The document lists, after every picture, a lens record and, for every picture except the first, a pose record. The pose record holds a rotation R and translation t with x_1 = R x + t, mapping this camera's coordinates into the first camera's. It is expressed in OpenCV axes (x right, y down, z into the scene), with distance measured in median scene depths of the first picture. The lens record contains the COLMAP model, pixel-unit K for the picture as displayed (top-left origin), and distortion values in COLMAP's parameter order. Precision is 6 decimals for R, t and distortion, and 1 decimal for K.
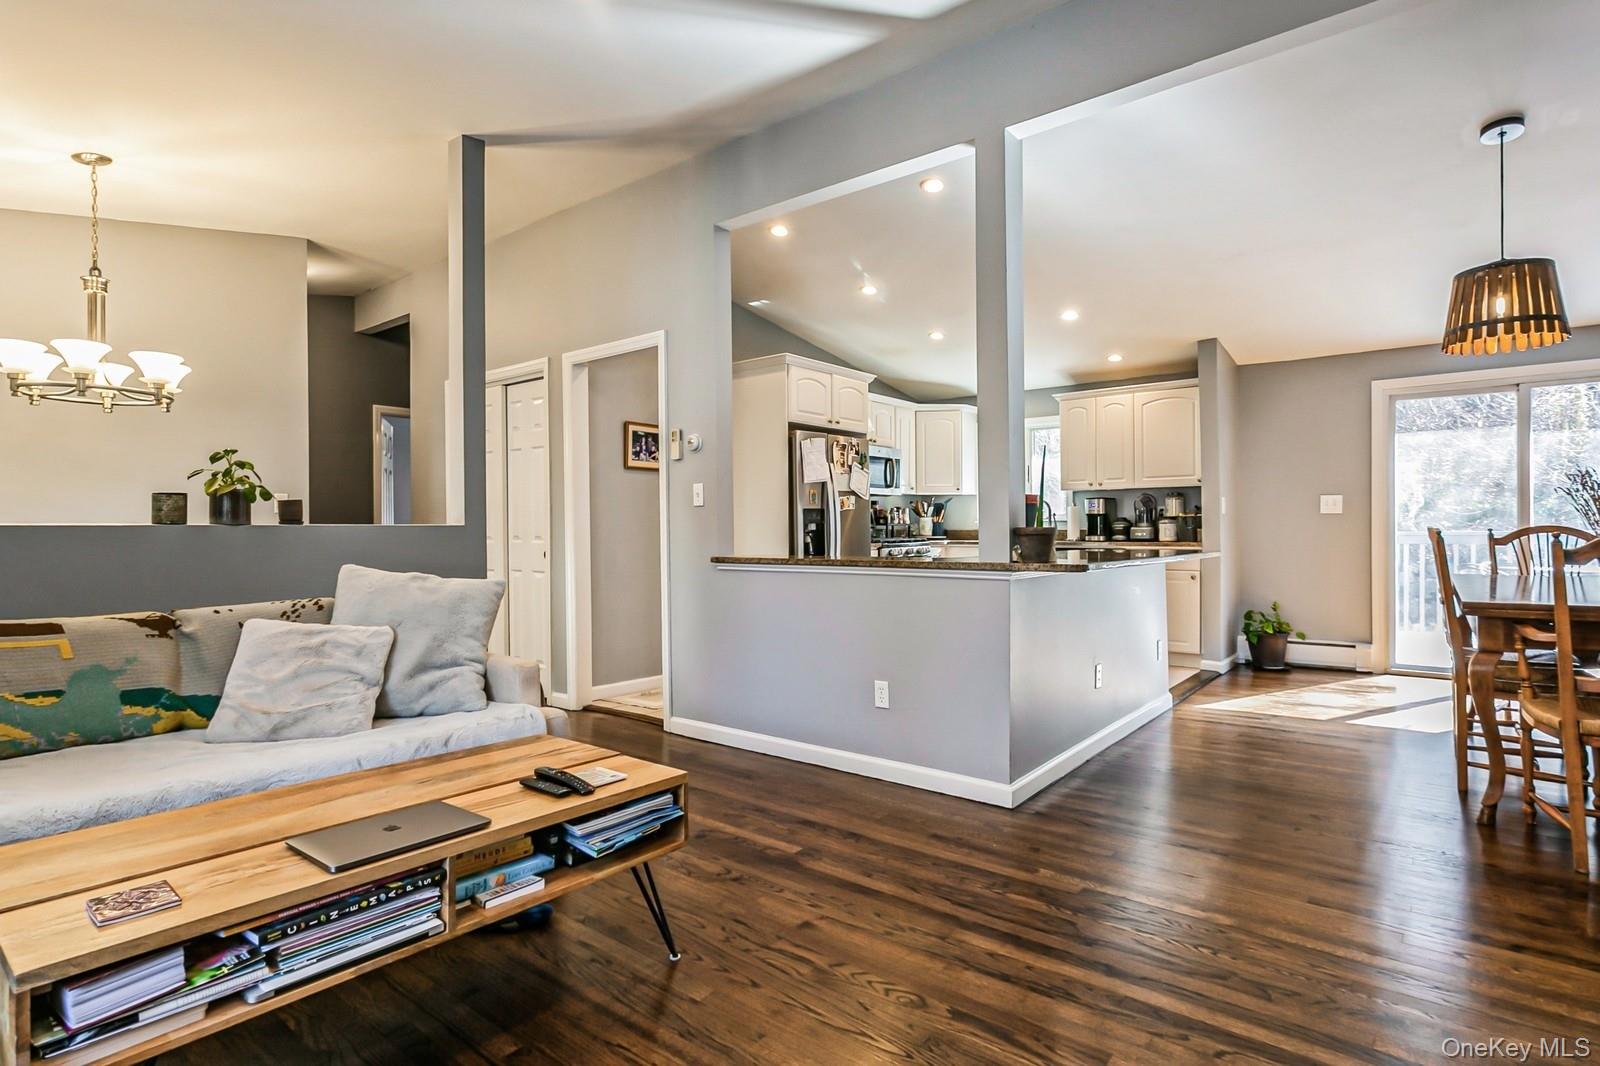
lens RADIAL K [[811.3, 0, 778.3], [0, 811.3, 522.4], [0, 0, 1]] dist [-0.004105, 0.000741]
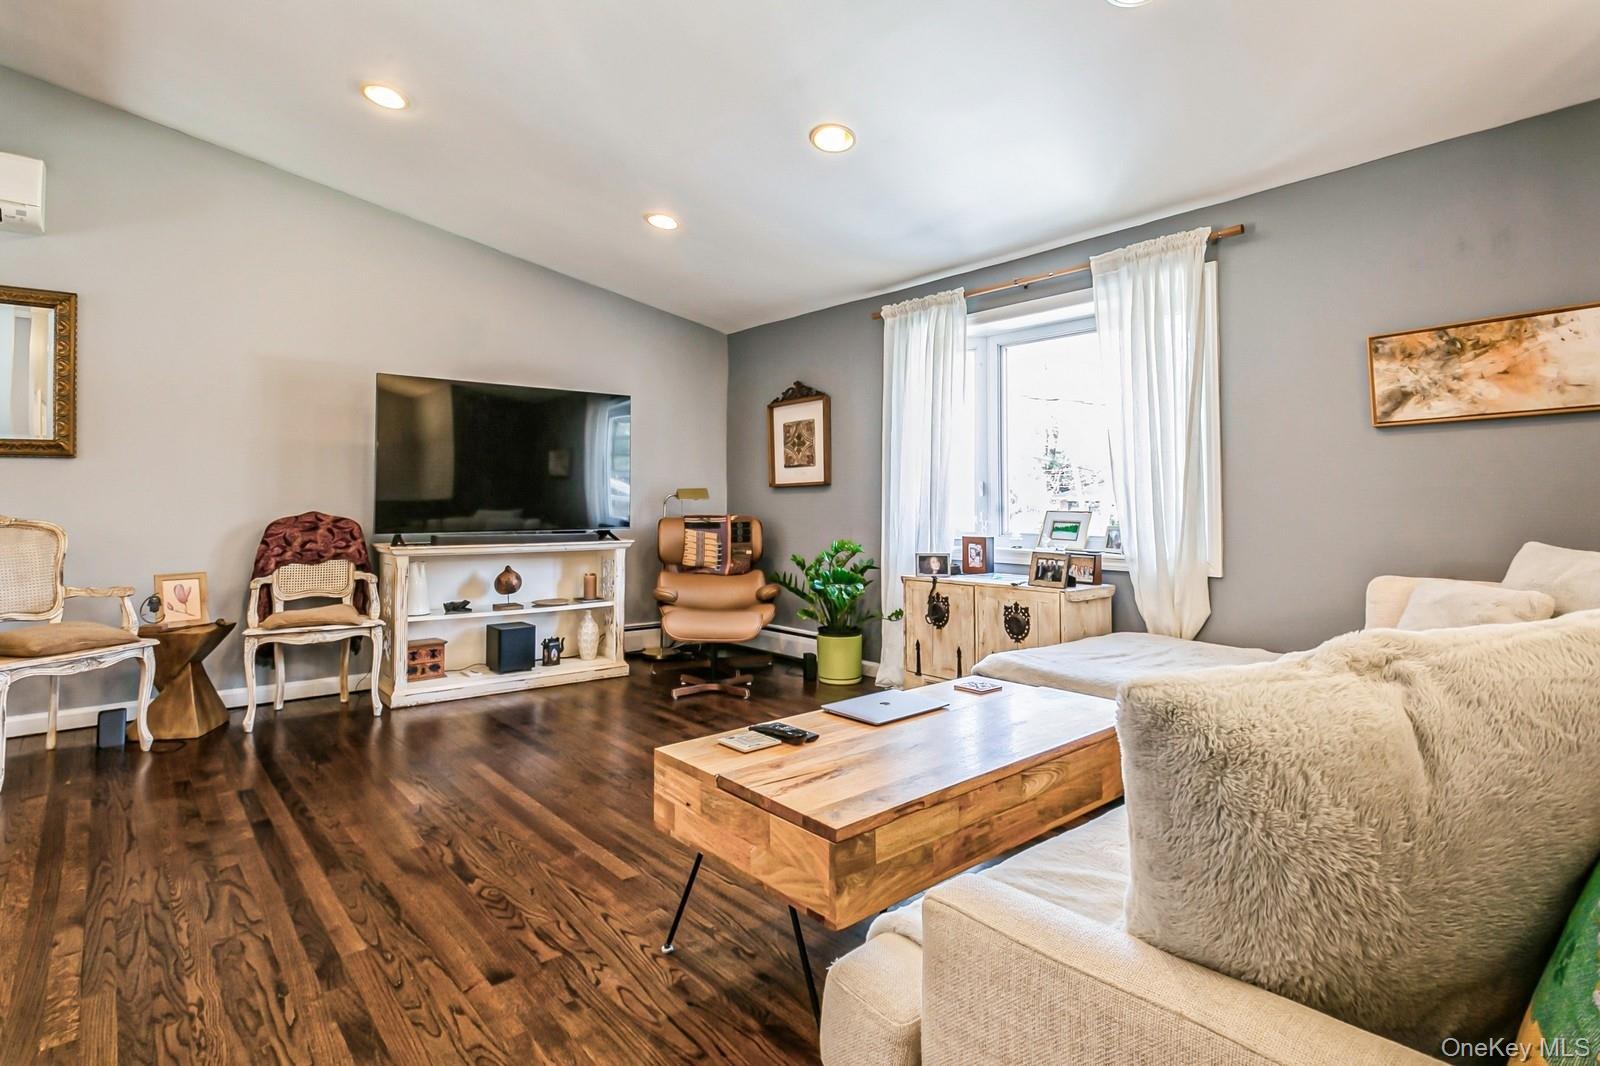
lens RADIAL K [[831.6, 0, 770.4], [0, 831.6, 461.9], [0, 0, 1]] dist [-0.002494, -0.000374]
pose [[-0.983650, 0.013991, 0.179549, -0.332452], [0.003445, 0.998257, -0.058910, 0.021563], [-0.180060, -0.057328, -0.981984, 1.525500]]
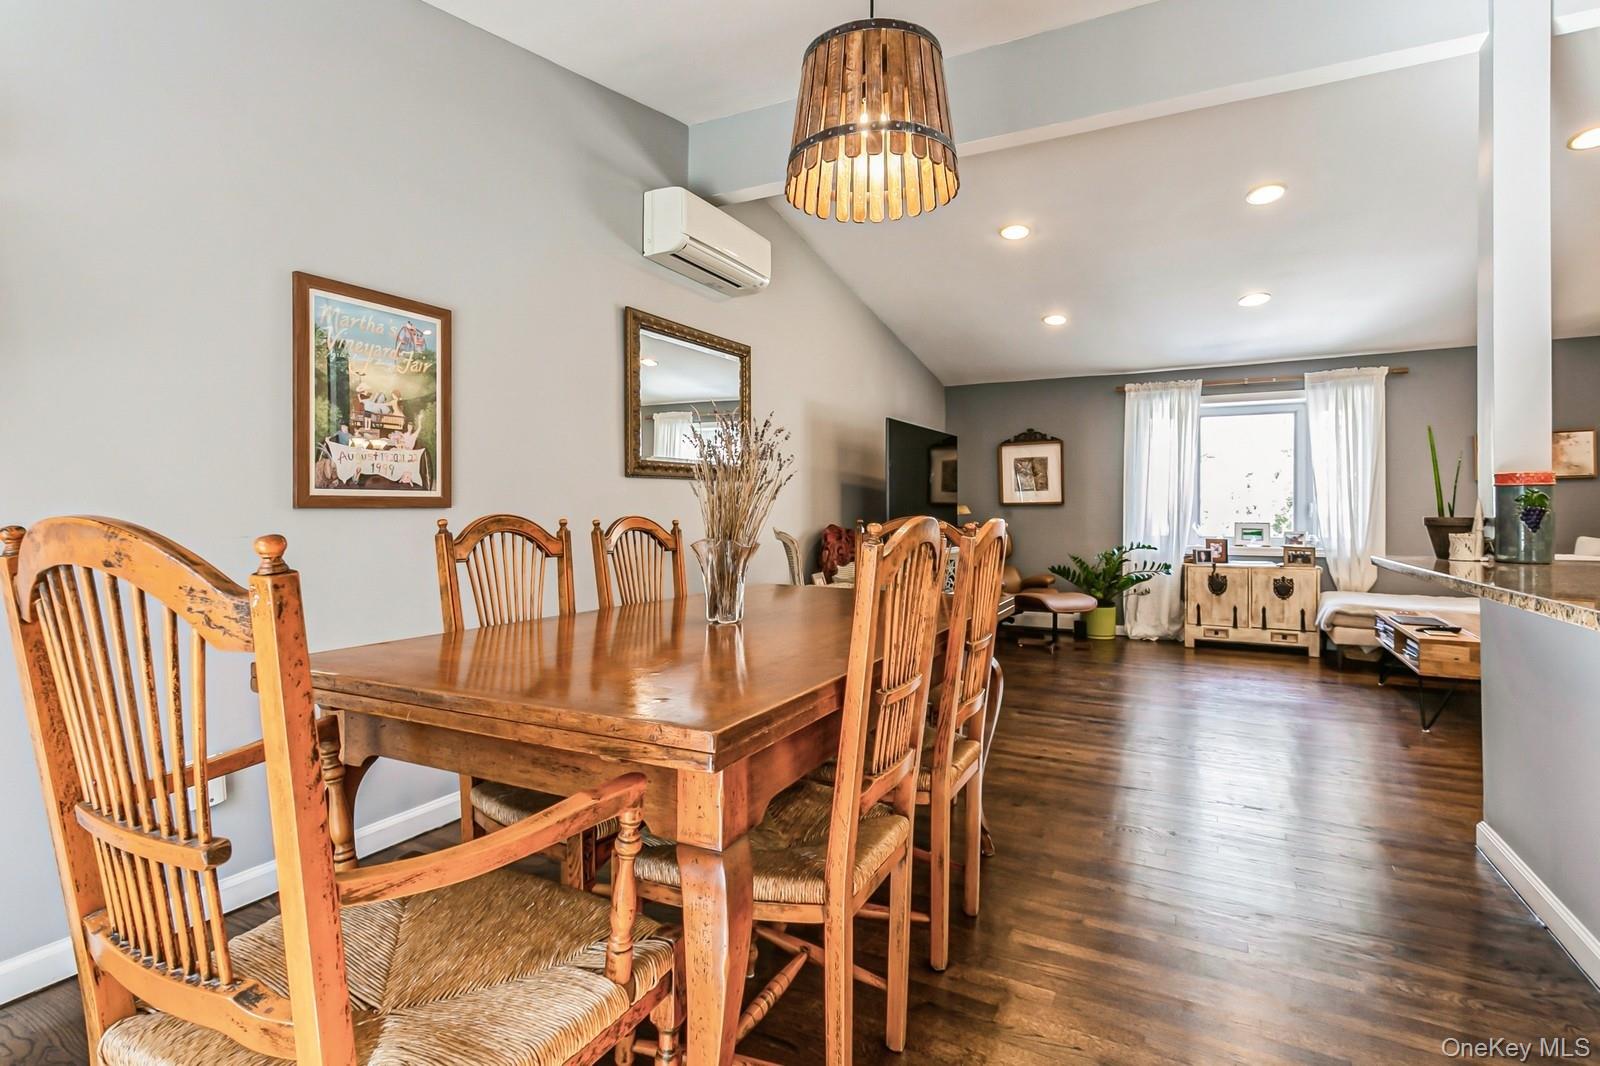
lens RADIAL K [[797.0, 0, 781.6], [0, 797.0, 514.5], [0, 0, 1]] dist [-0.000929, 0.001411]
pose [[-0.975361, 0.001983, -0.220605, 1.429883], [0.003048, 0.999985, -0.004491, 0.004745], [0.220593, -0.005053, -0.975353, 1.975317]]
